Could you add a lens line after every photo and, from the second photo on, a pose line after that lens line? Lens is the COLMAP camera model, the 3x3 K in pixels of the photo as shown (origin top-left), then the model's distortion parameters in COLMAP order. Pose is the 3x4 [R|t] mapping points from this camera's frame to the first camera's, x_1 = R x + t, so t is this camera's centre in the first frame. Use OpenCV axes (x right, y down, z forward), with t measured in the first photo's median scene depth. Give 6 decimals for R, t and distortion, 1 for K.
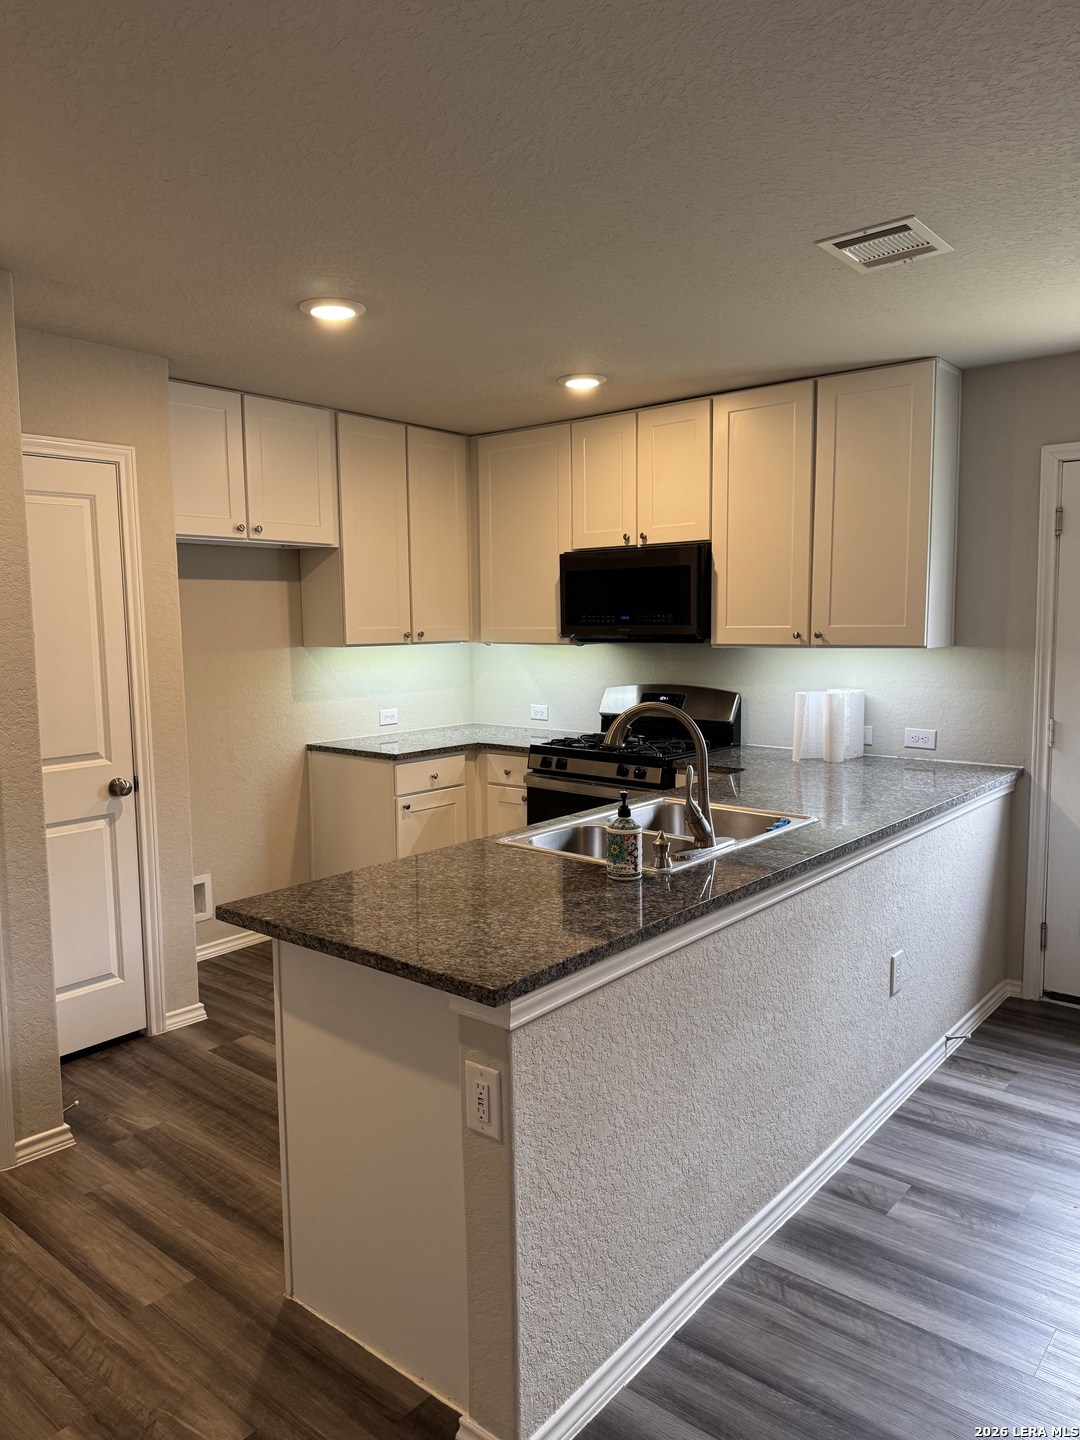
lens RADIAL K [[996.9, 0, 531.8], [0, 996.9, 723.3], [0, 0, 1]] dist [-0.001861, -0.014661]
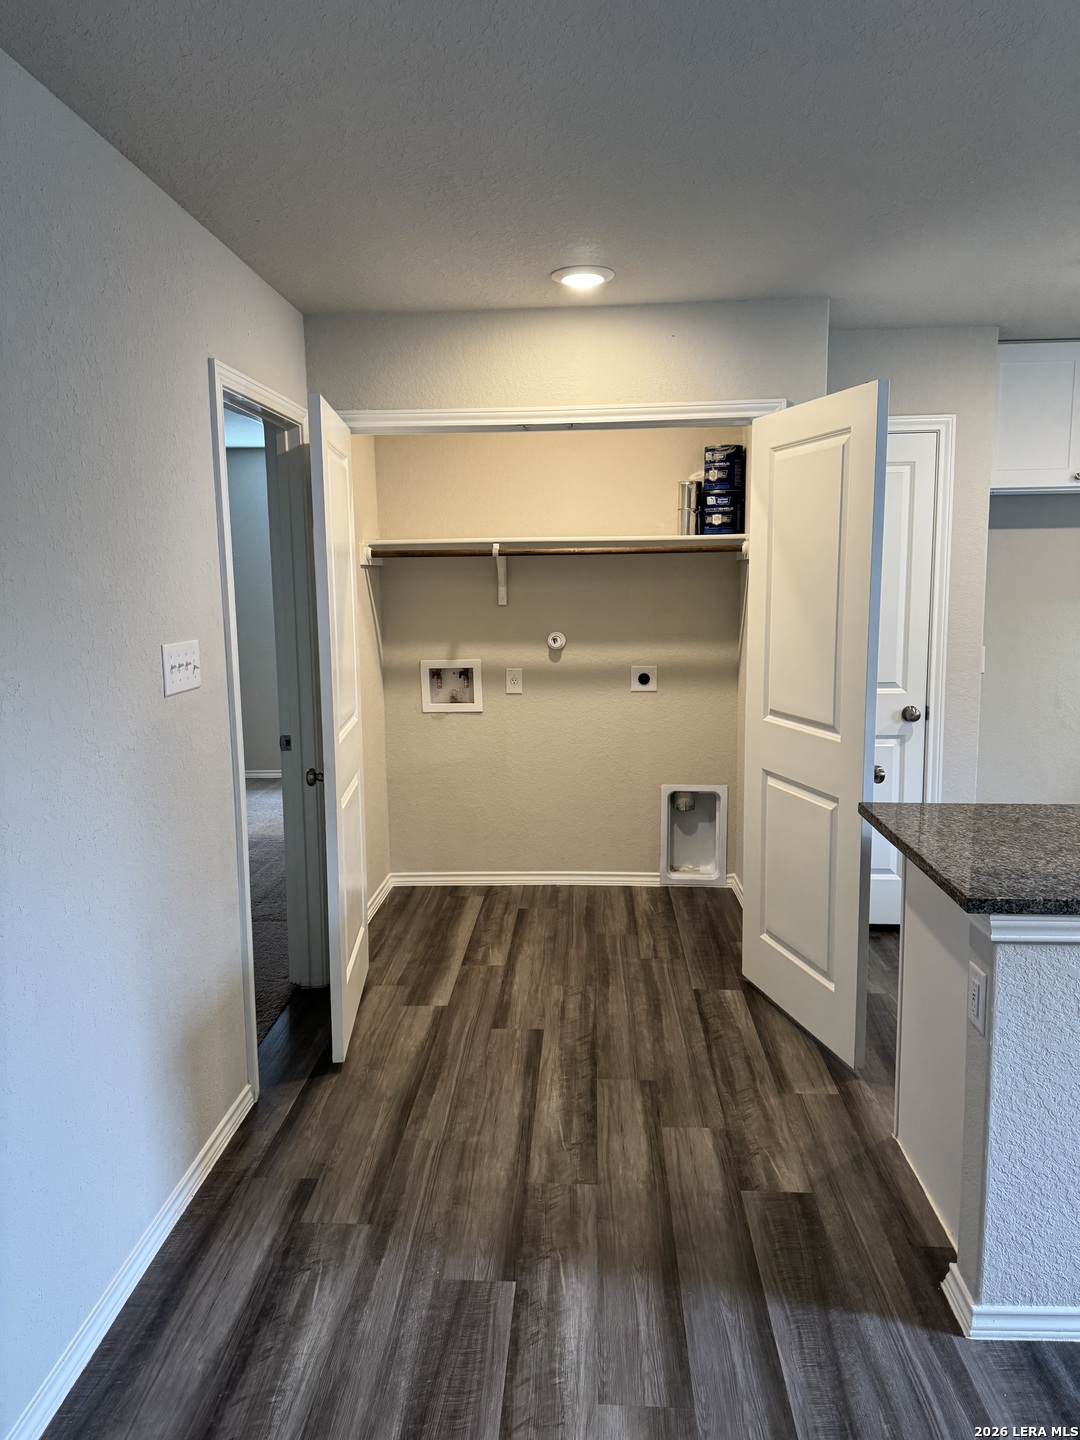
lens RADIAL K [[996.9, 0, 534.8], [0, 996.9, 719.0], [0, 0, 1]] dist [-0.001861, -0.014661]
pose [[0.597835, 0.124830, -0.791840, 0.430450], [-0.079763, 0.992162, 0.096189, -0.011884], [0.797641, 0.005655, 0.603106, -0.093992]]
